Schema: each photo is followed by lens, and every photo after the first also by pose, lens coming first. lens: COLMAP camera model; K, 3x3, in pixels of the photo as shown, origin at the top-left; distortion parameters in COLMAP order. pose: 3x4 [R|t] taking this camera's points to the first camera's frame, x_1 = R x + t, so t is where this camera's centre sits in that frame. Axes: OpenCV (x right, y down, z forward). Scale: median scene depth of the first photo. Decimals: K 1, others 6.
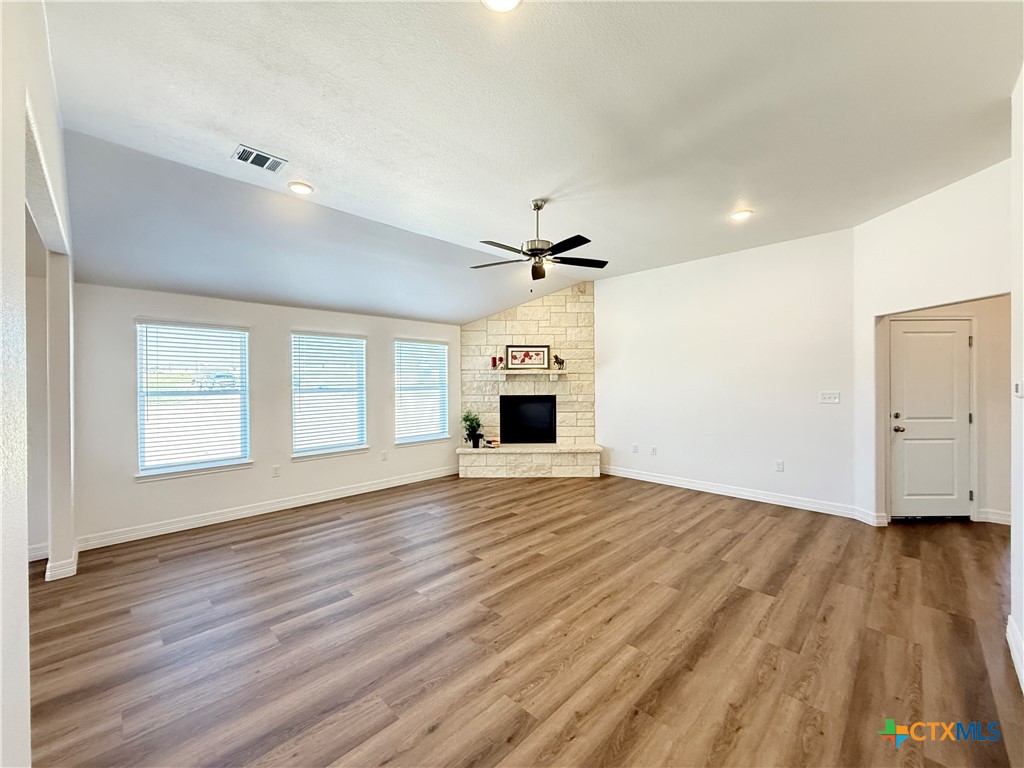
lens RADIAL K [[408.9, 0, 513.5], [0, 408.9, 382.0], [0, 0, 1]] dist [-0.000933, 0.000384]
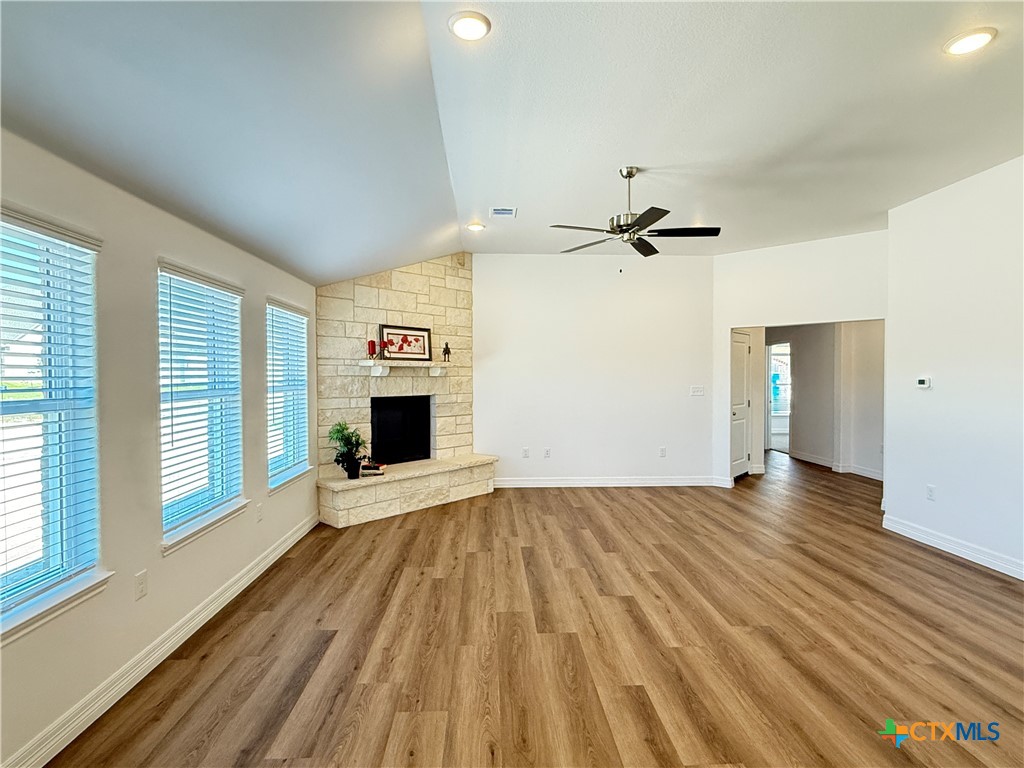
lens RADIAL K [[518.8, 0, 511.4], [0, 518.8, 383.0], [0, 0, 1]] dist [0.000636, -0.002515]
pose [[0.676091, -0.006300, 0.736791, -0.541035], [-0.001220, 0.999952, 0.009670, 0.000120], [-0.736817, -0.007437, 0.676052, 0.261002]]
